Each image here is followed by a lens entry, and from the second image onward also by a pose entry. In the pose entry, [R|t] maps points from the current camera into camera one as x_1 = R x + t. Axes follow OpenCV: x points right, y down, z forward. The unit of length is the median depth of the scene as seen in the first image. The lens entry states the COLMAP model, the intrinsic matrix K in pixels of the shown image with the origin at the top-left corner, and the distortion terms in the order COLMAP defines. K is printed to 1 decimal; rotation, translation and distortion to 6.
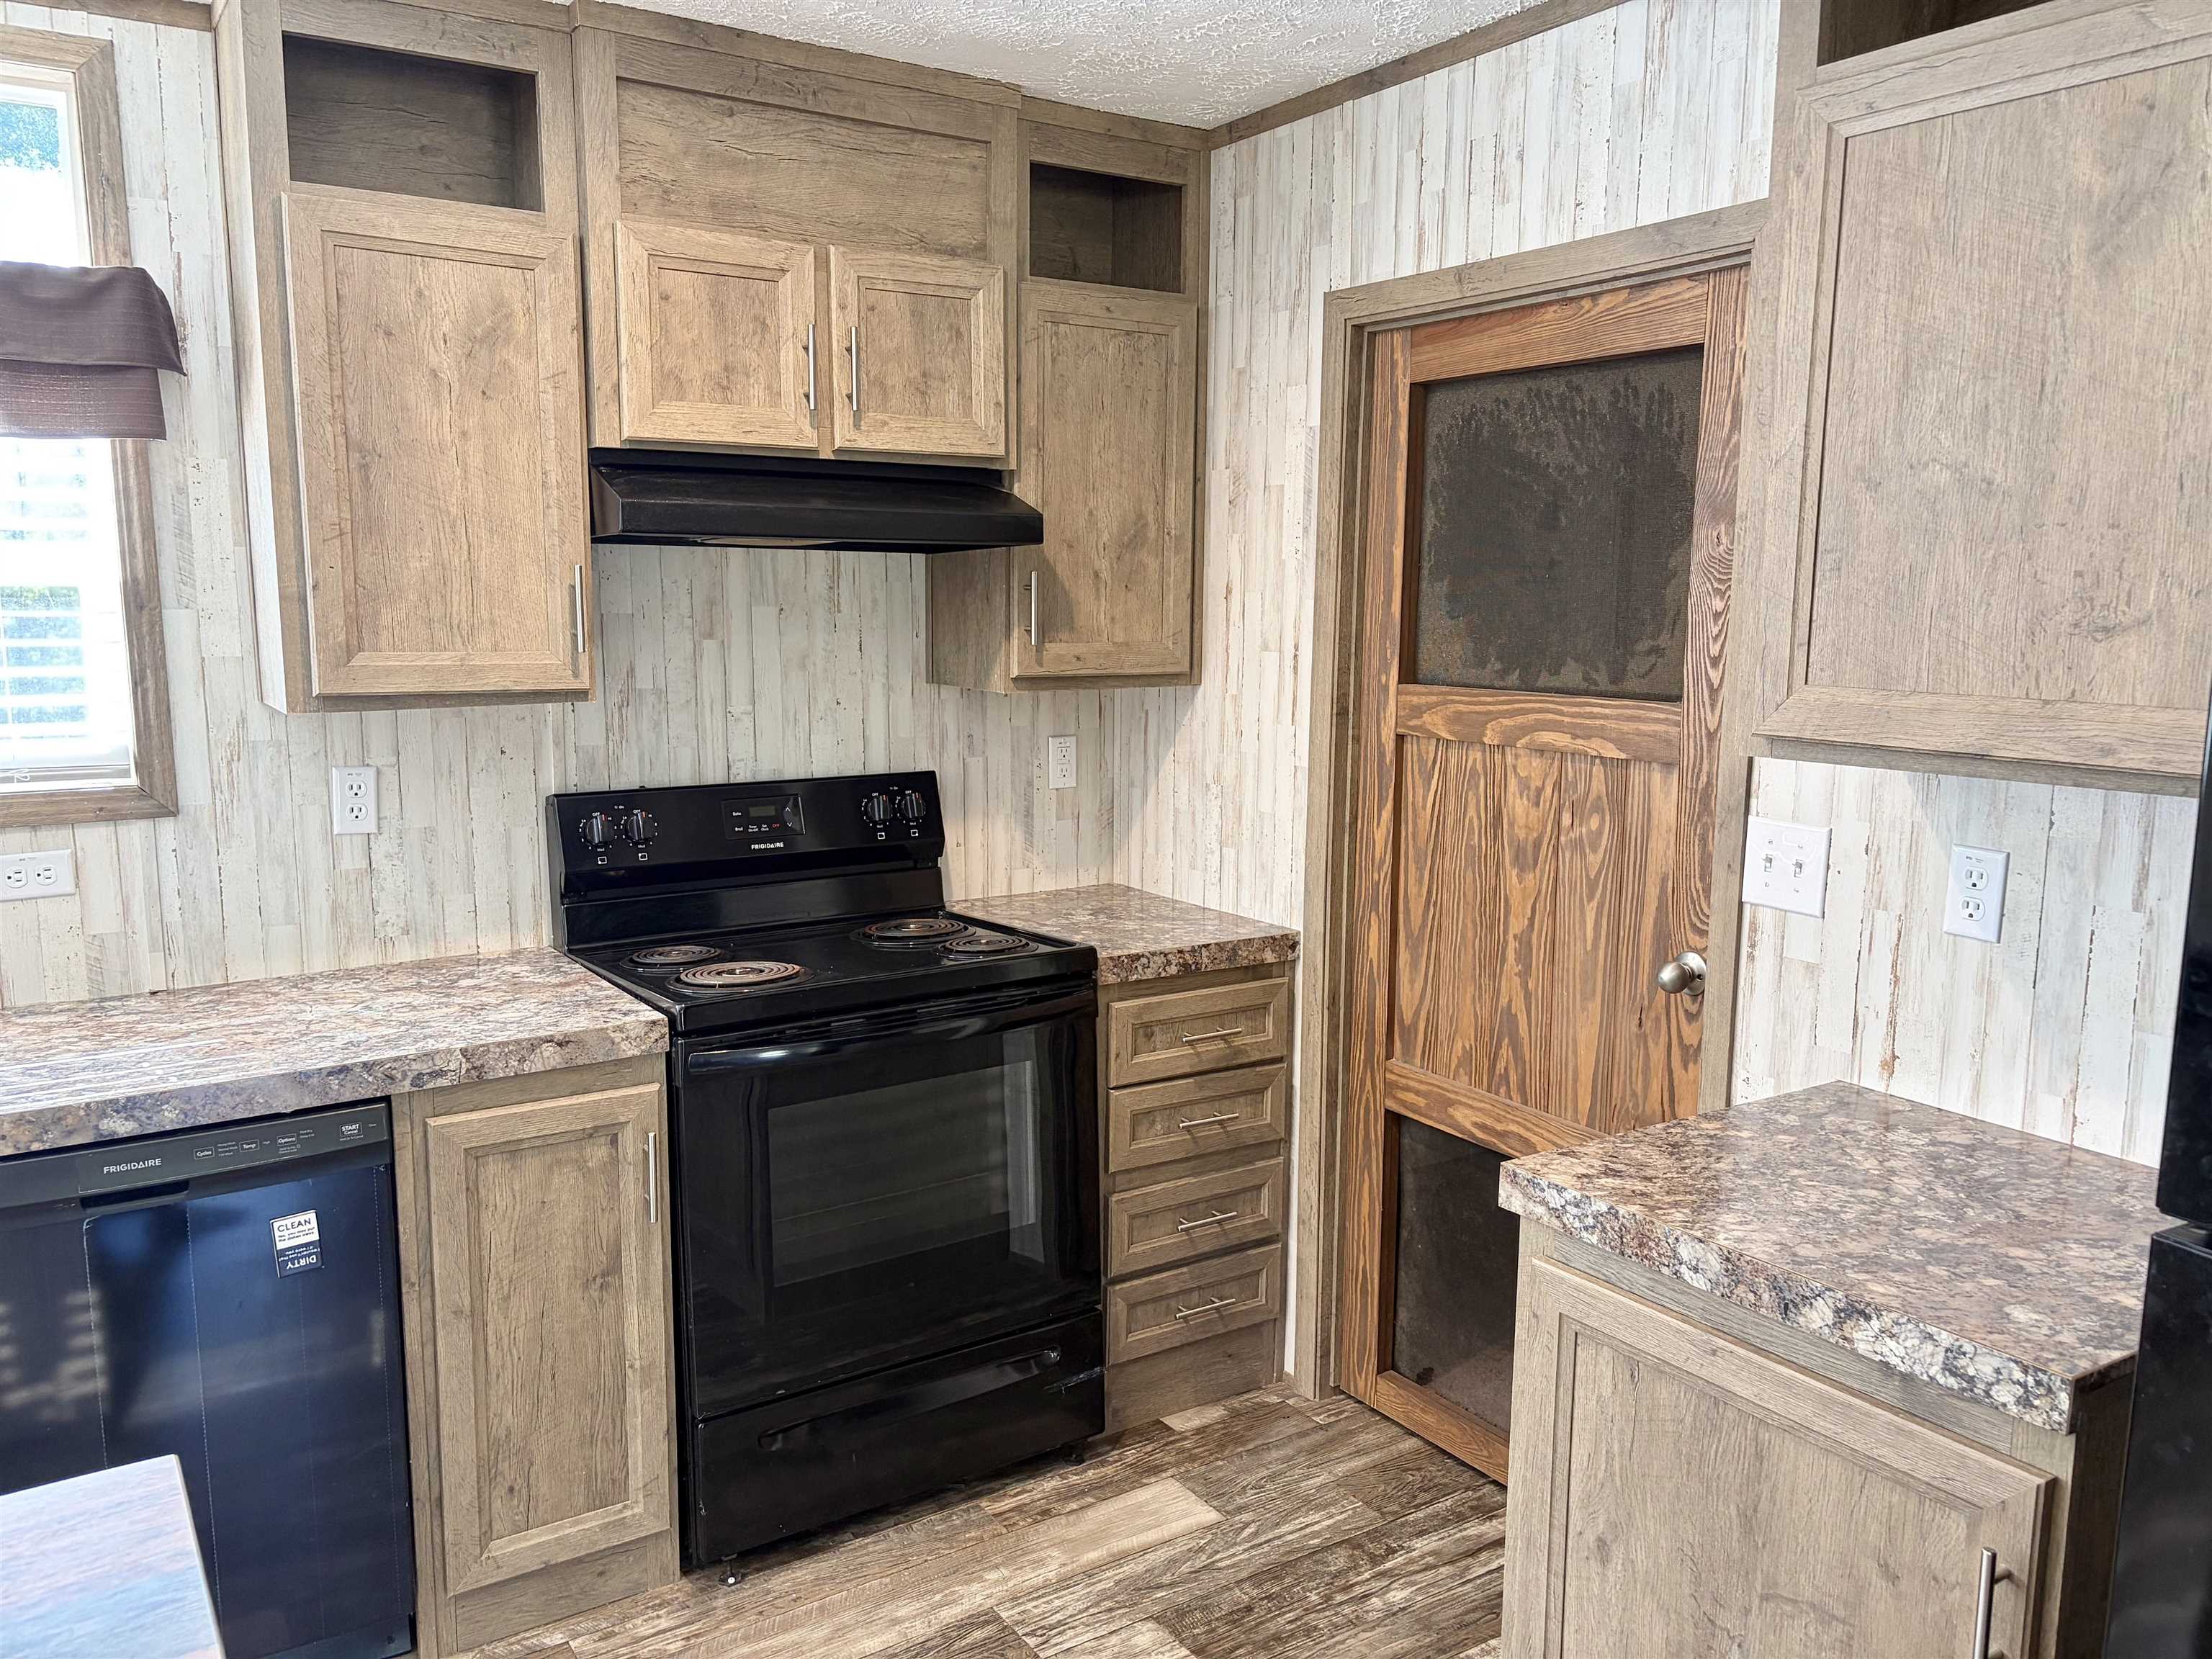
lens RADIAL K [[1675.8, 0, 1106.0], [0, 1675.8, 829.5], [0, 0, 1]] dist [0.033176, -0.035532]
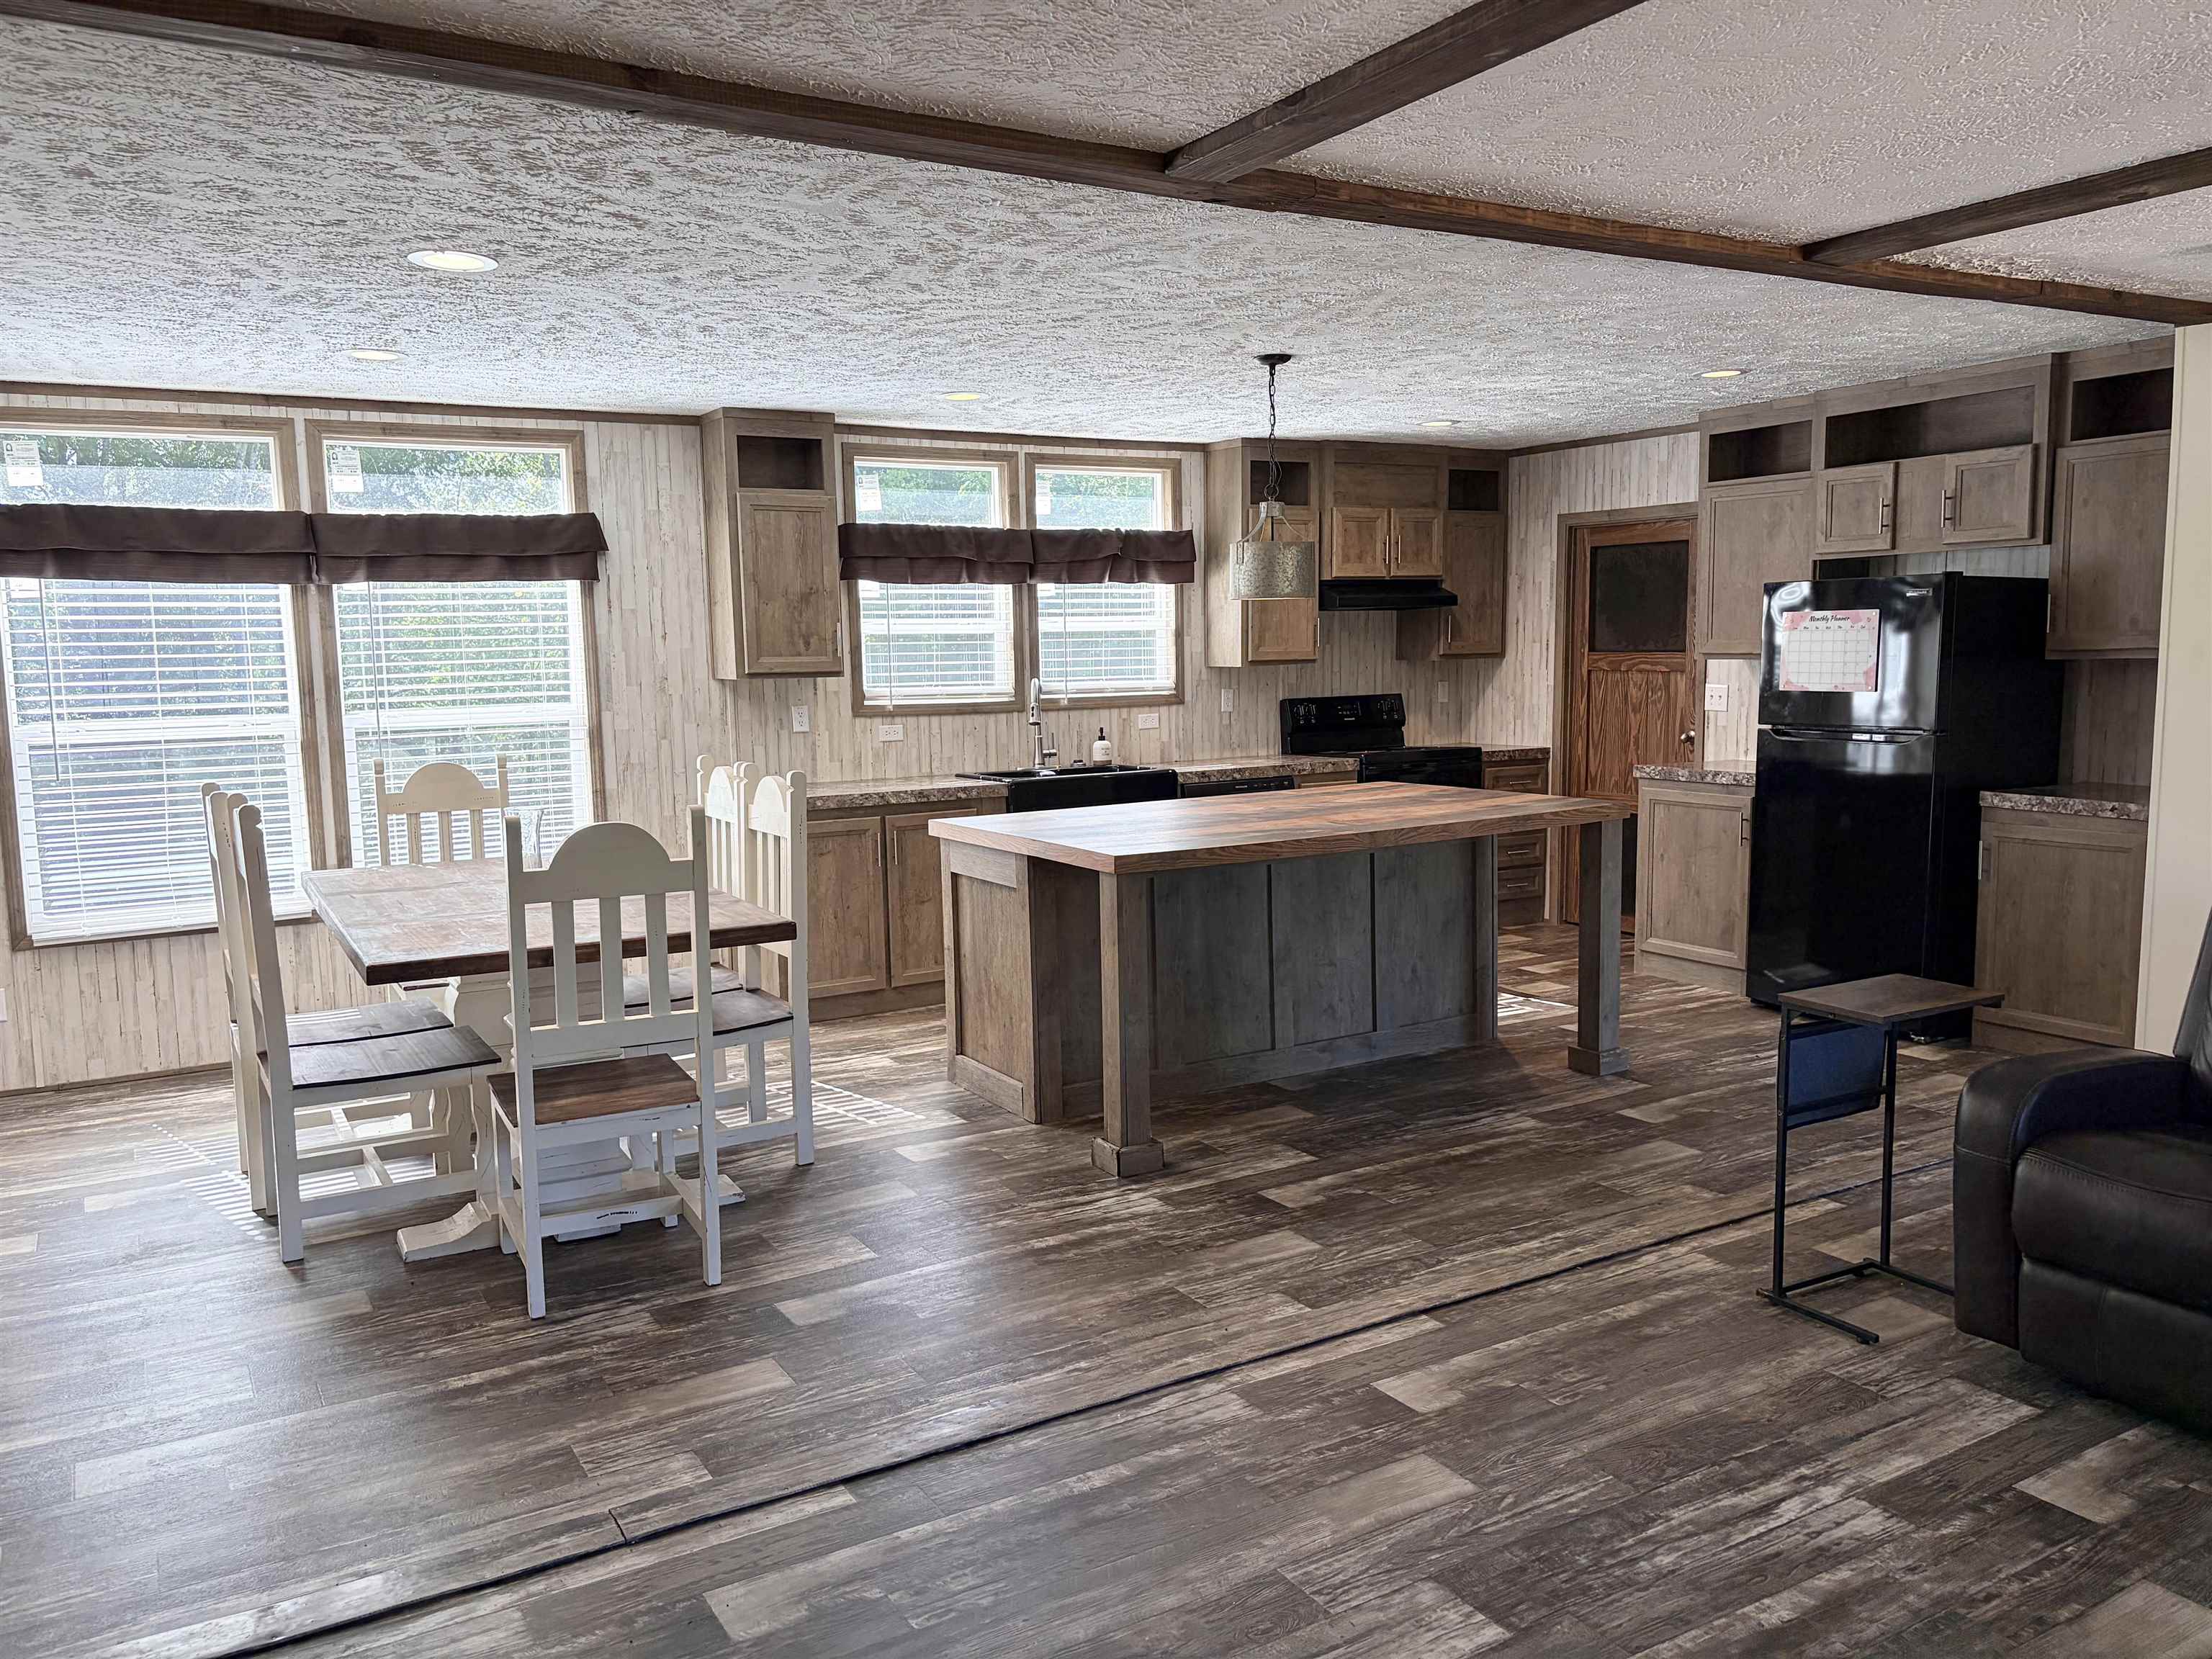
lens RADIAL K [[1661.3, 0, 1108.3], [0, 1661.3, 837.3], [0, 0, 1]] dist [0.070106, -0.075247]
pose [[0.998479, -0.016742, -0.052526, -0.510156], [0.015349, 0.999523, -0.026805, 0.299316], [0.052949, 0.025958, 0.998260, -1.920723]]
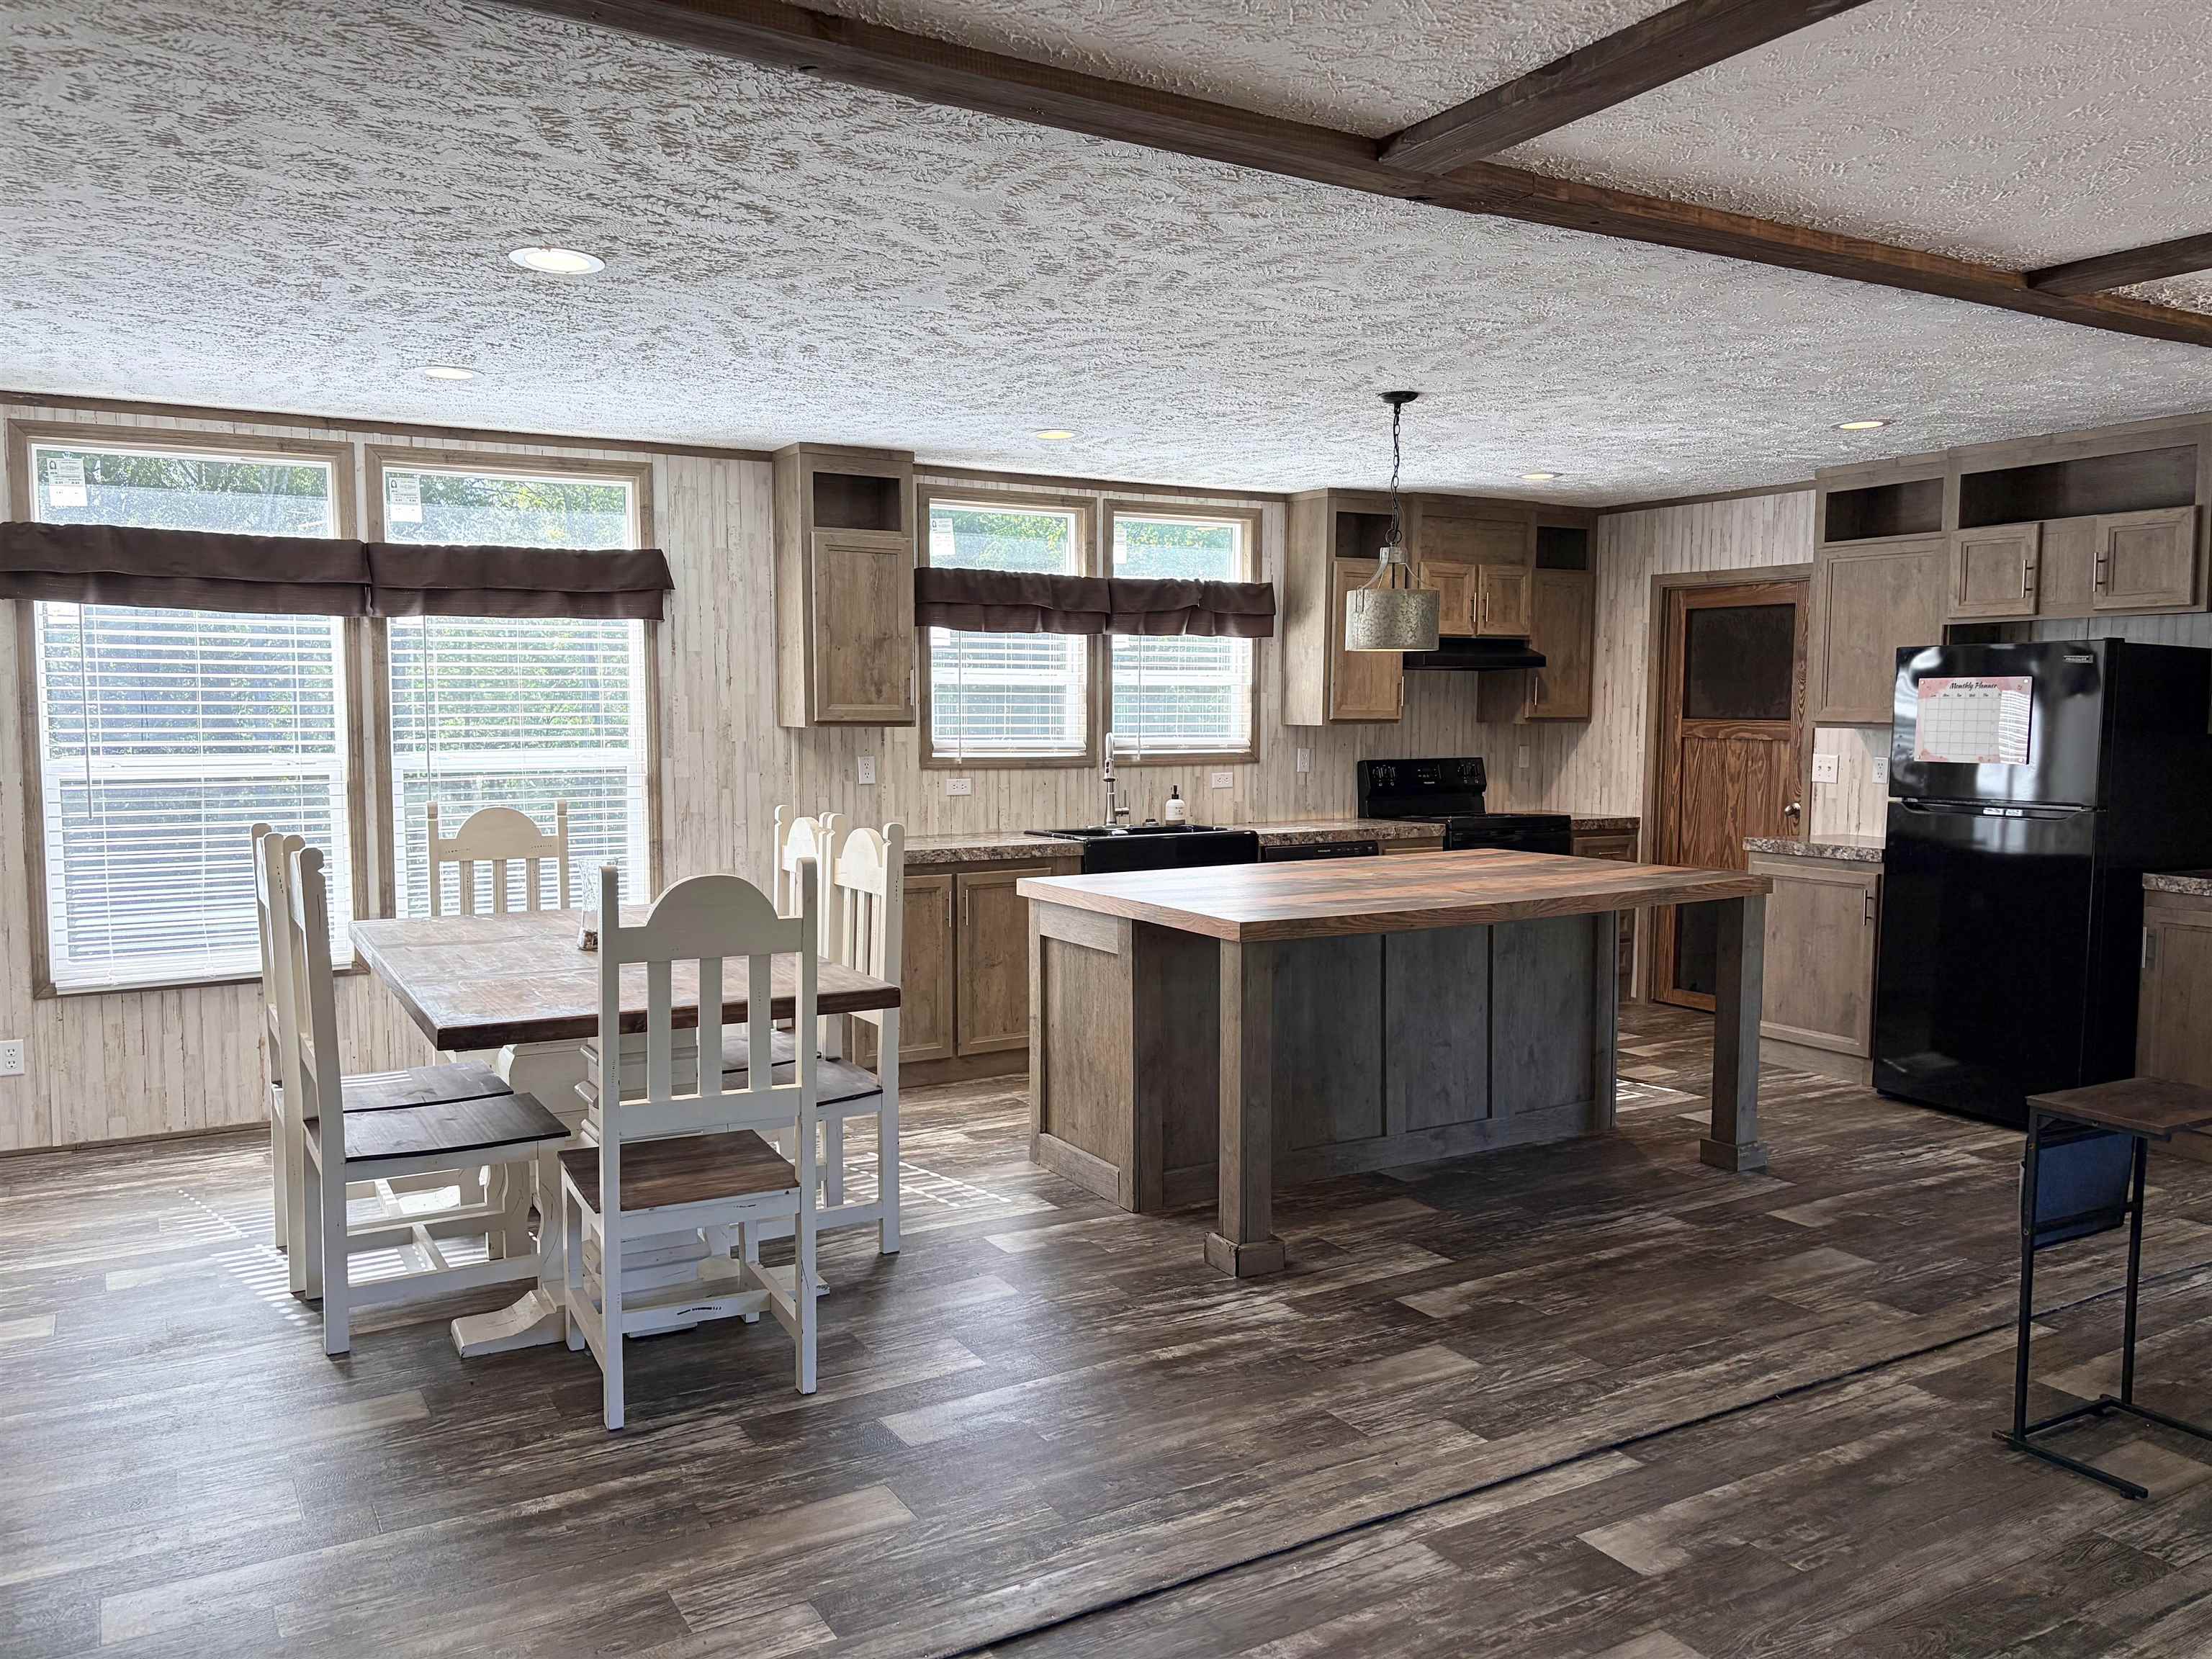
lens RADIAL K [[1659.5, 0, 1104.4], [0, 1659.5, 840.8], [0, 0, 1]] dist [0.069316, -0.072422]
pose [[0.998455, 0.002479, -0.055516, -0.629919], [-0.005959, 0.998021, -0.062602, 0.294882], [0.055251, 0.062836, 0.996493, -1.792550]]
